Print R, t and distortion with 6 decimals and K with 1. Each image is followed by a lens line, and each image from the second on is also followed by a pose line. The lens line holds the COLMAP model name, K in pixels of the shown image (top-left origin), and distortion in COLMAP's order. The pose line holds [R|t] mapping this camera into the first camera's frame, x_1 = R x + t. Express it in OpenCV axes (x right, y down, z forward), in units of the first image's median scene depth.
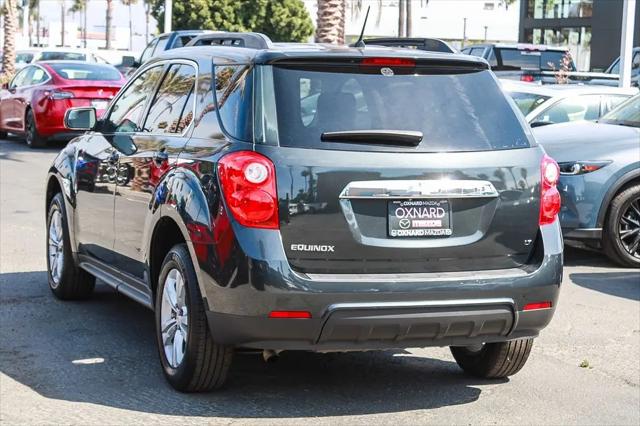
lens RADIAL K [[1535.3, 0, 319.0], [0, 1535.3, 213.4], [0, 0, 1]] dist [-0.078405, 0.000000]
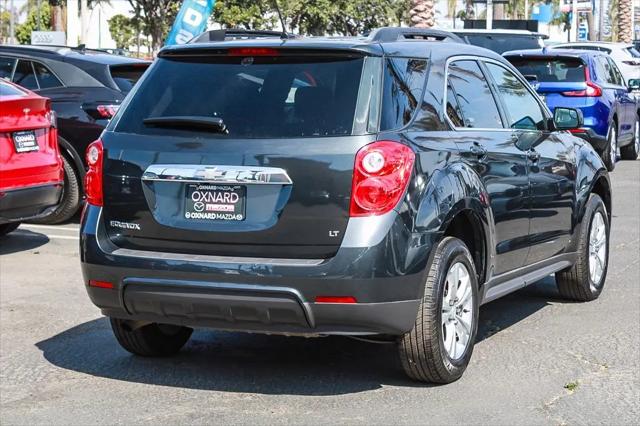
lens RADIAL K [[1535.3, 0, 317.9], [0, 1535.3, 215.3], [0, 0, 1]] dist [-0.078405, 0.000000]
pose [[0.718128, 0.041713, -0.694660, 0.830223], [-0.049755, 0.998725, 0.008536, -0.000419], [0.694130, 0.028433, 0.719288, 0.307392]]
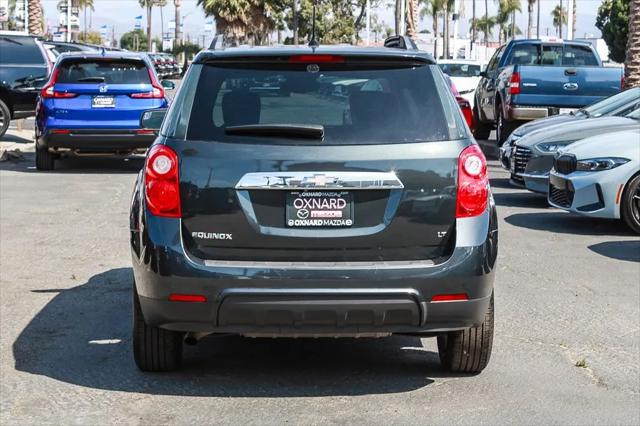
lens RADIAL K [[1535.3, 0, 319.4], [0, 1535.3, 210.7], [0, 0, 1]] dist [-0.078405, 0.000000]
pose [[0.951558, 0.008008, -0.307366, 0.383364], [-0.011075, 0.999905, -0.008236, 0.012929], [0.307271, 0.011241, 0.951556, 0.015507]]
